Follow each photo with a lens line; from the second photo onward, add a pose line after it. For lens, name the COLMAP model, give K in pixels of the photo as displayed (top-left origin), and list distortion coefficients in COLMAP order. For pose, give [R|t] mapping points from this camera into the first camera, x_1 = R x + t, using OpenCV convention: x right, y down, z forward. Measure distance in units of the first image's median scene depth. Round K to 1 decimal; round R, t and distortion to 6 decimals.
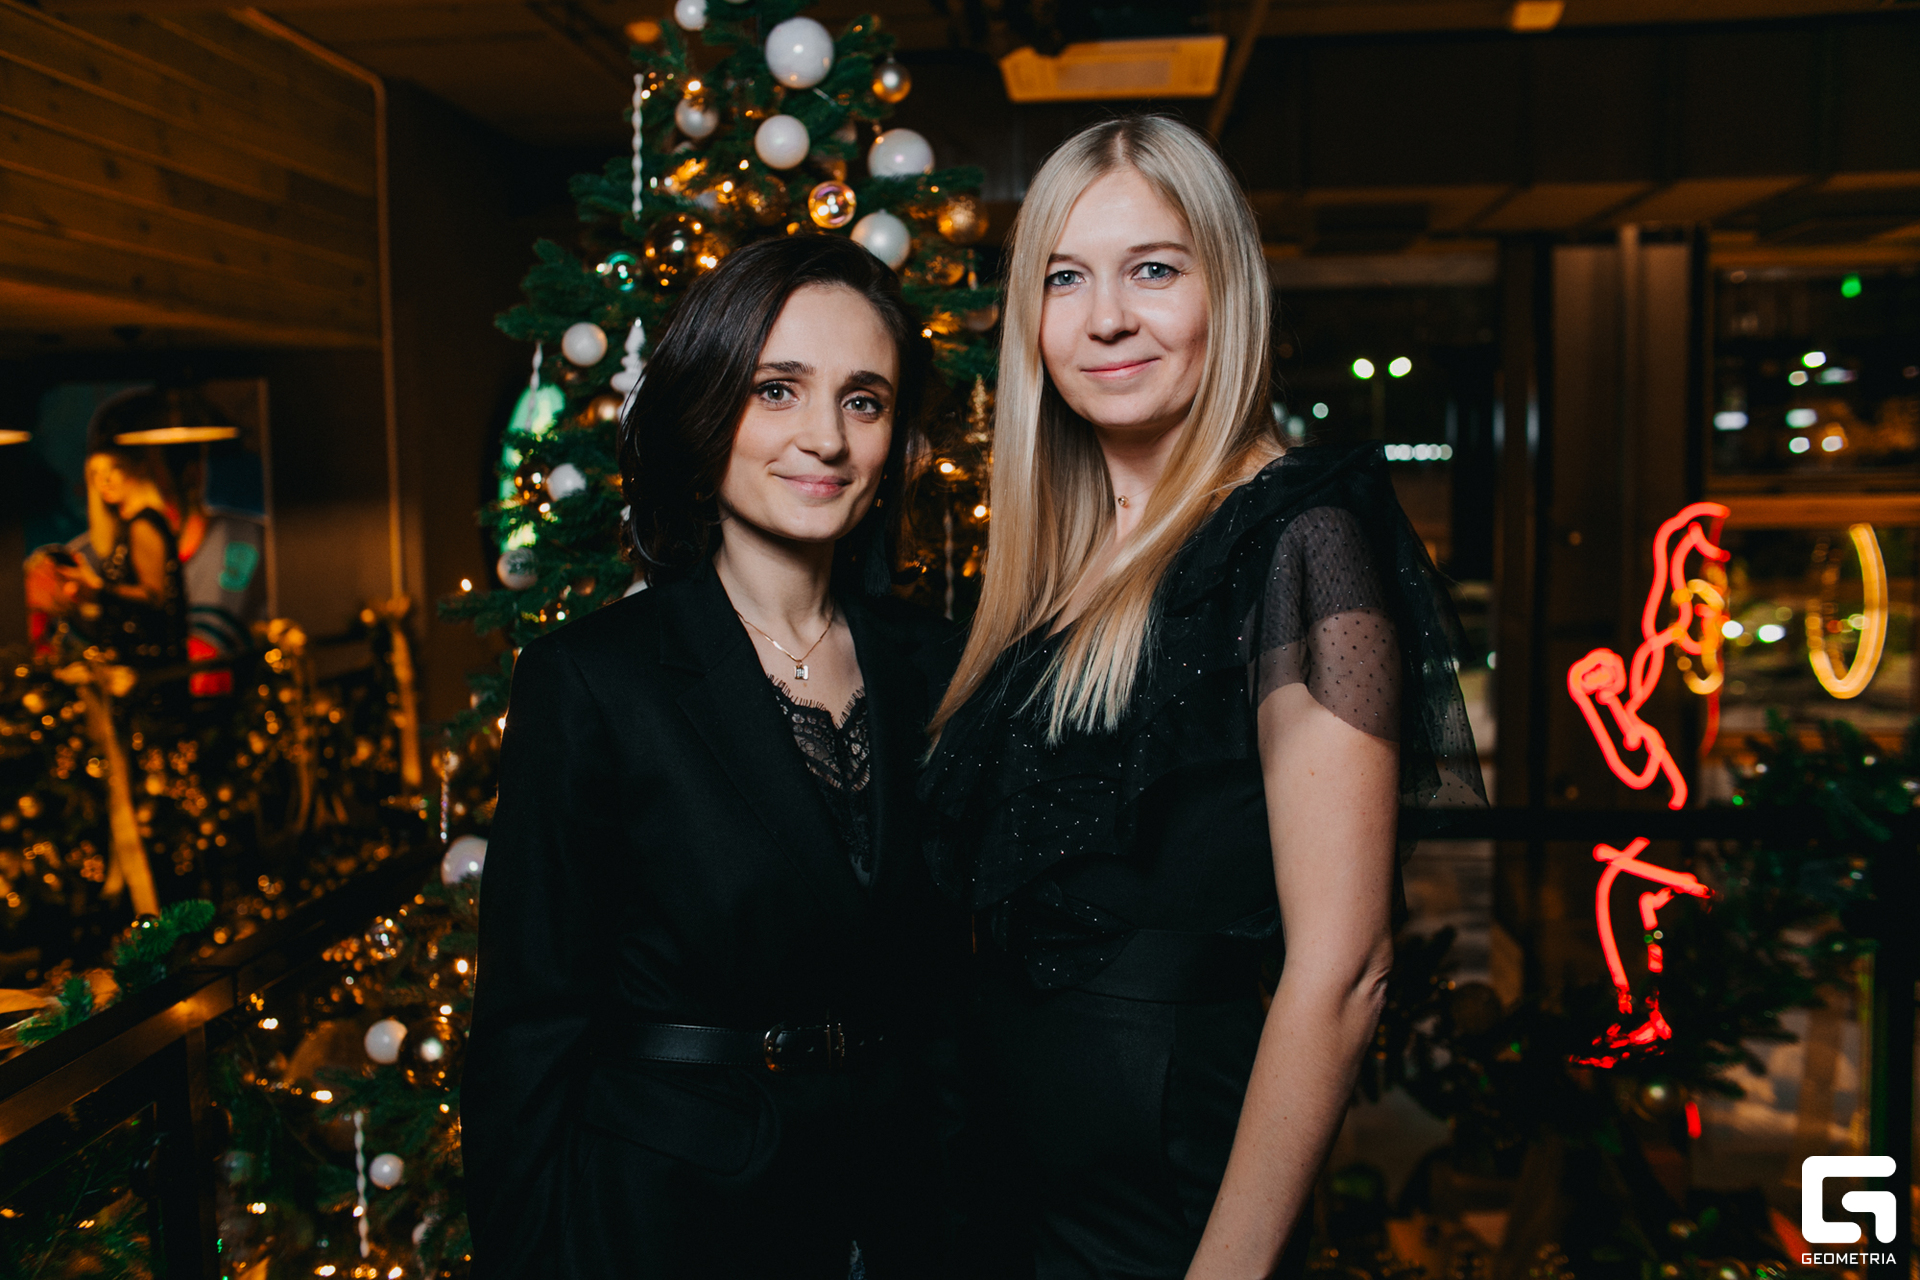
lens RADIAL K [[1752.2, 0, 933.3], [0, 1752.2, 634.5], [0, 0, 1]] dist [-0.096113, 0.154972]
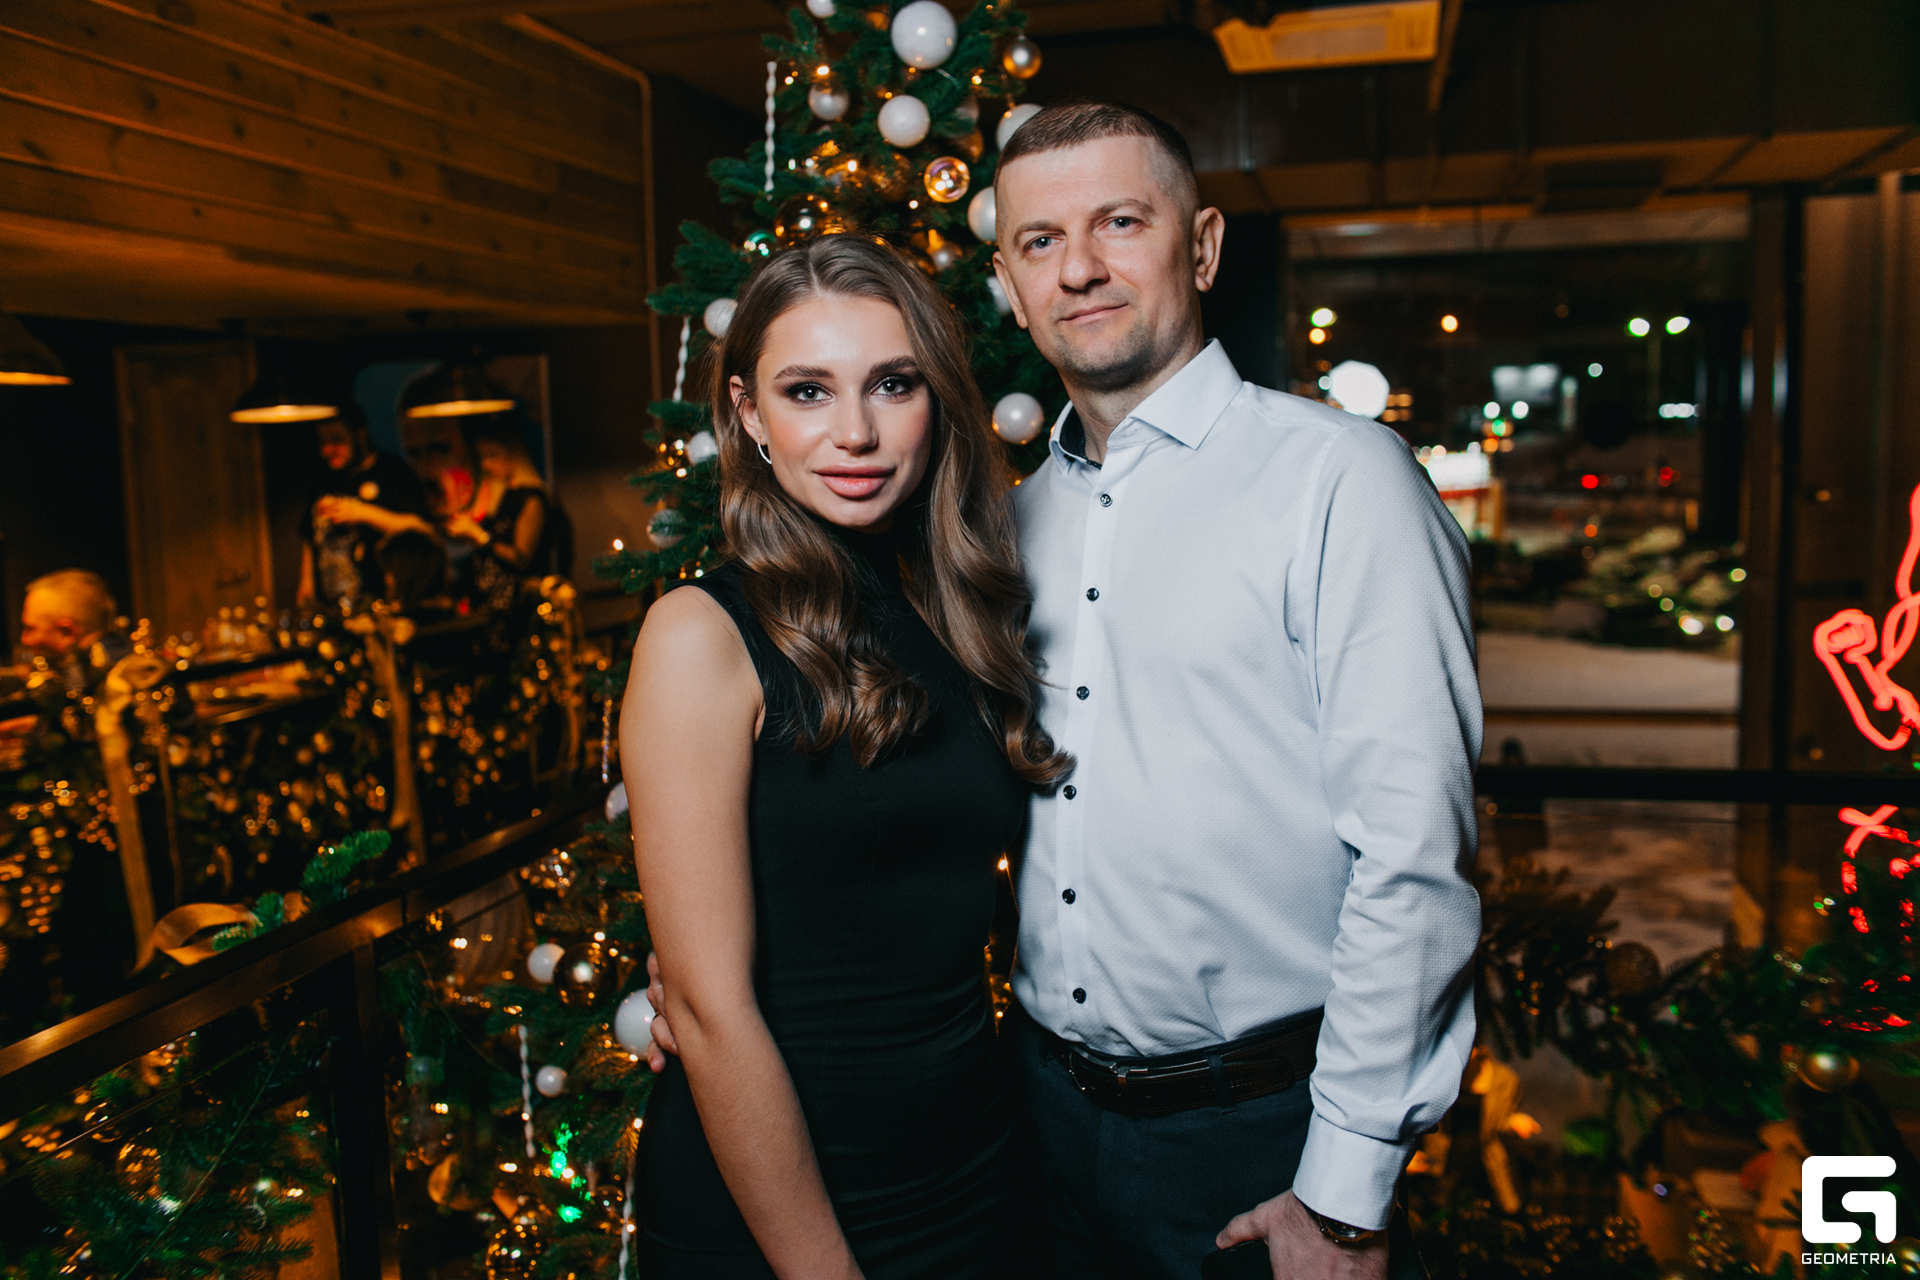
lens RADIAL K [[1662.7, 0, 953.1], [0, 1662.7, 630.7], [0, 0, 1]] dist [-0.089093, 0.140105]
pose [[0.988455, 0.006870, -0.151360, 0.084543], [-0.003158, 0.999689, 0.024753, -0.001169], [0.151483, -0.023989, 0.988169, 0.014448]]
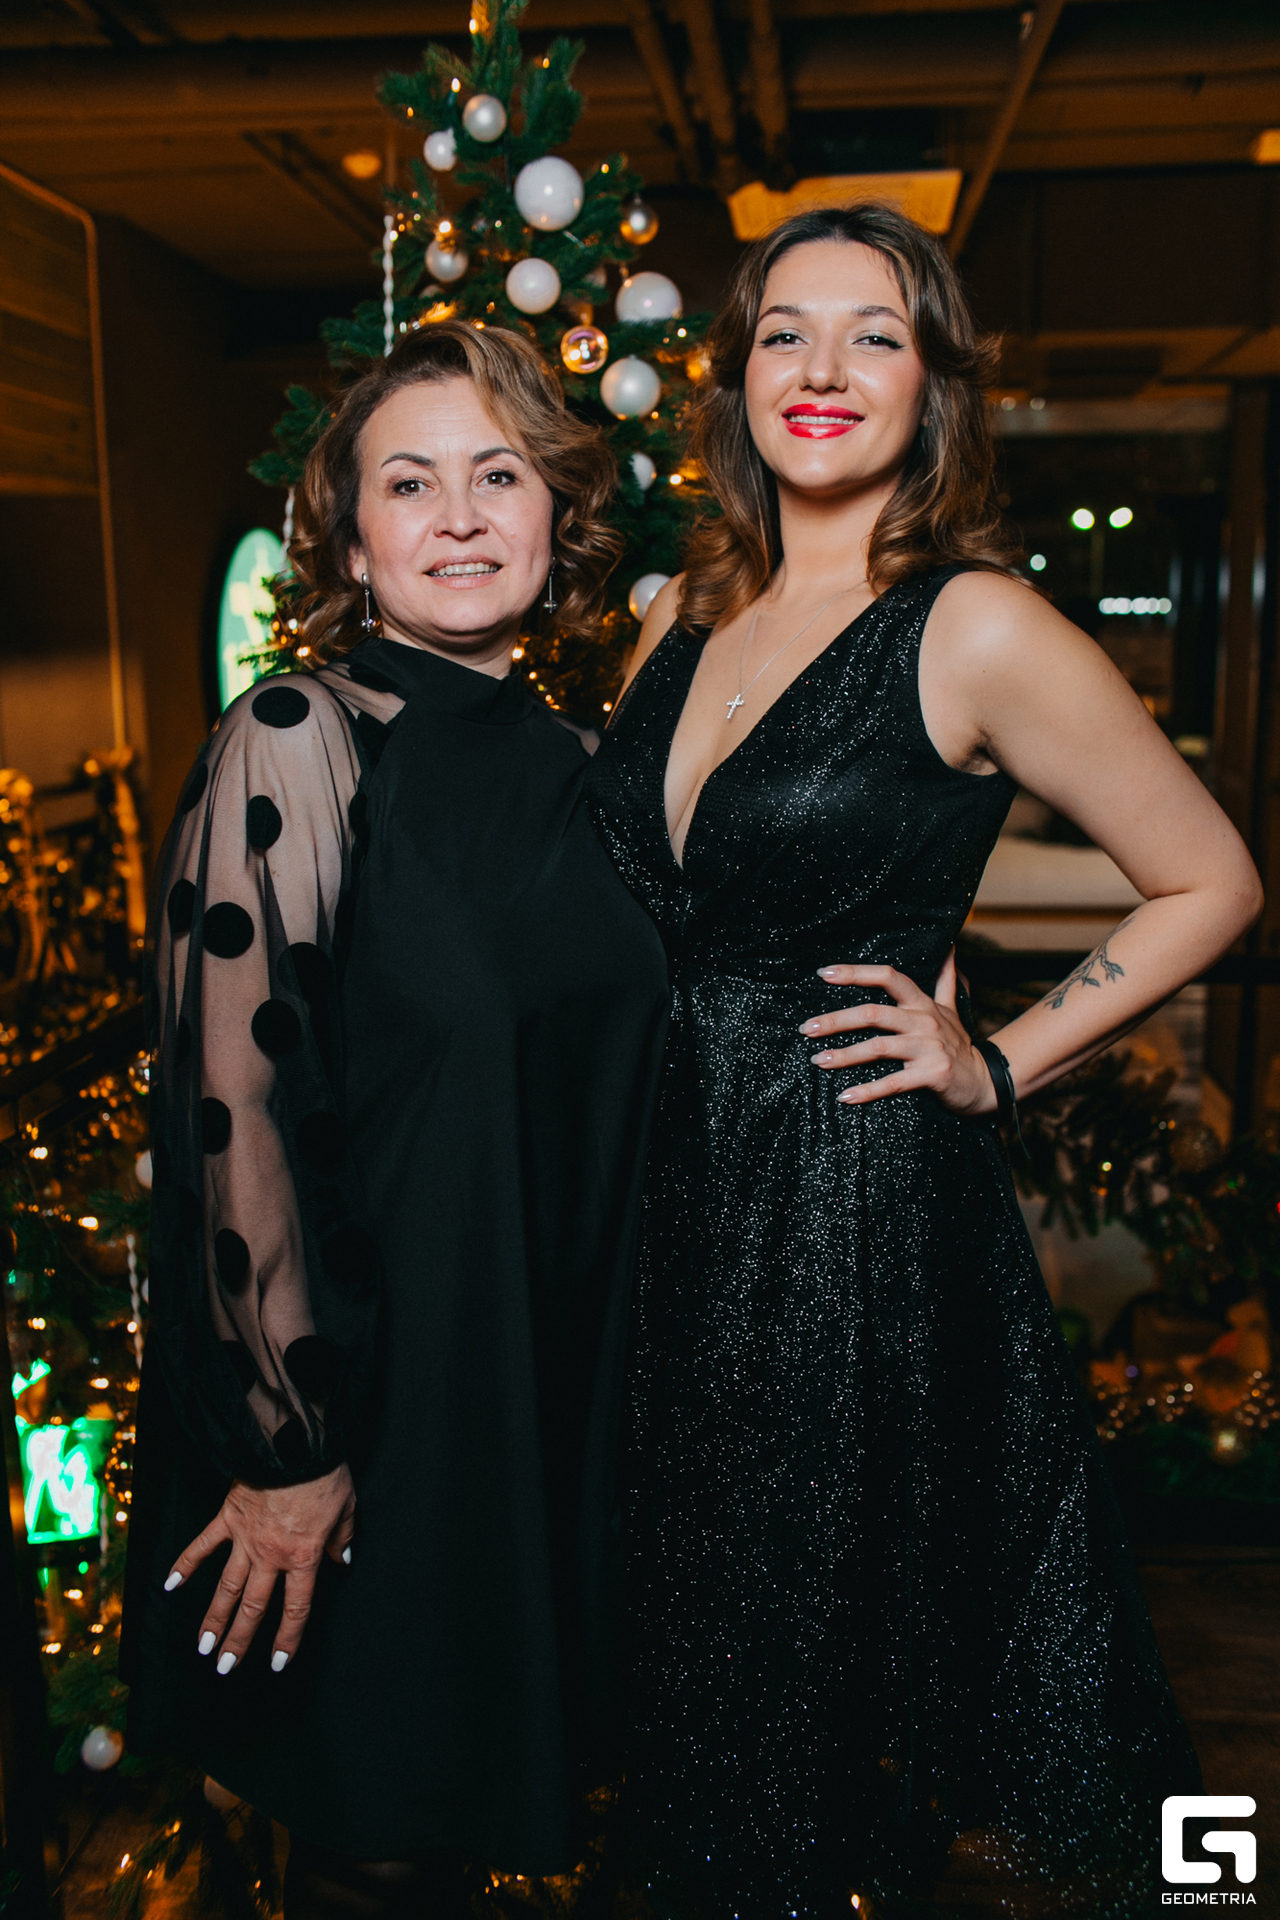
lens RADIAL K [[1752.2, 0, 626.5], [0, 1752.2, 957.5], [0, 0, 1]] dist [-0.096113, 0.154972]
pose [[0.999955, 0.003348, -0.008820, -0.020580], [-0.002484, 0.995358, 0.096208, 0.005528], [0.009101, -0.096181, 0.995322, -0.027514]]
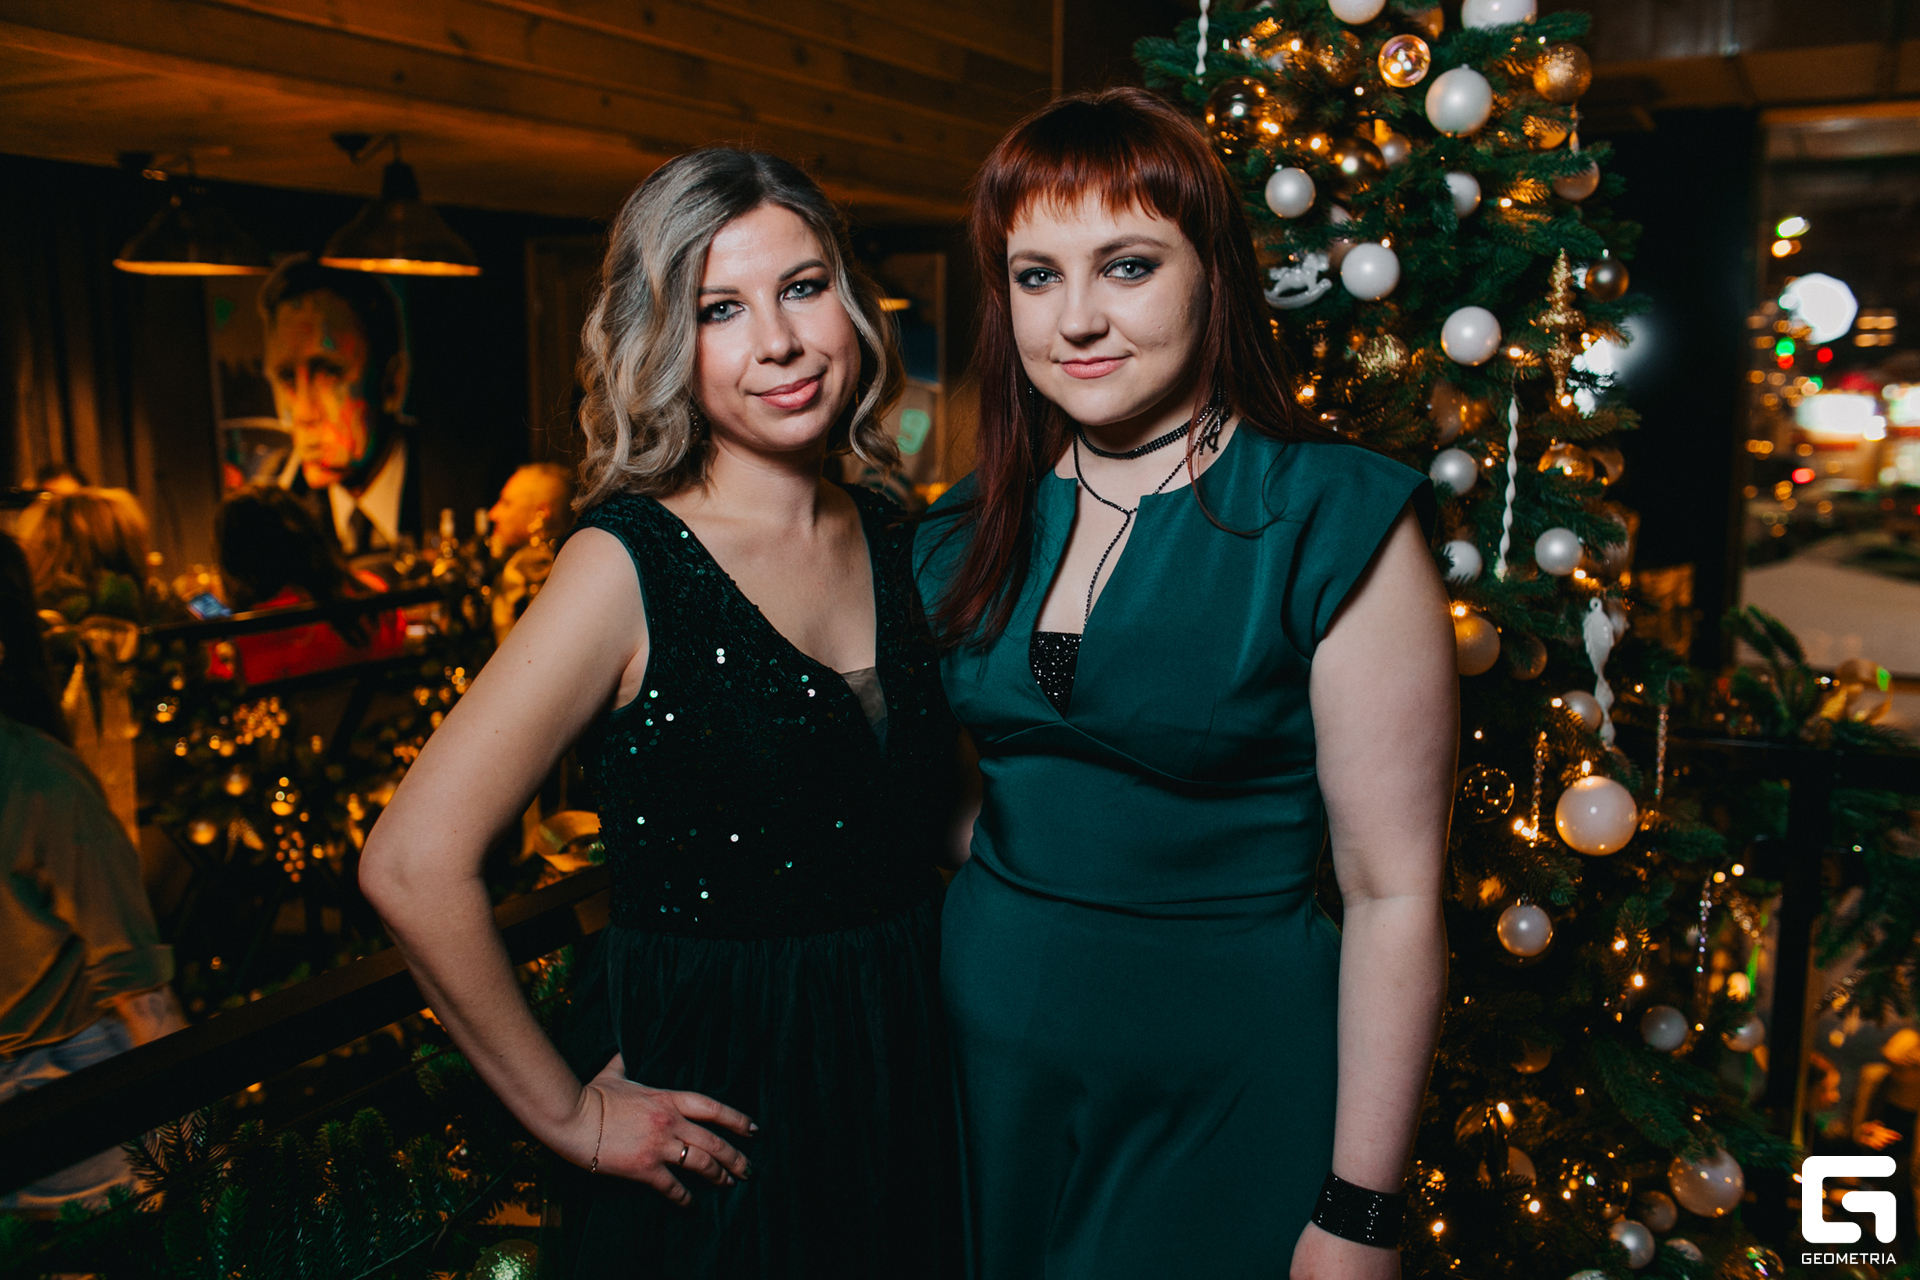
lens RADIAL K [[1734.0, 0, 994.3], [0, 1734.0, 638.7], [0, 0, 1]] dist [-0.091440, 0.146478]
pose [[0.936133, 0.072458, -0.344101, 0.063190], [-0.046856, 0.995517, 0.082156, -0.006781], [0.348511, -0.060786, 0.935332, 0.053657]]
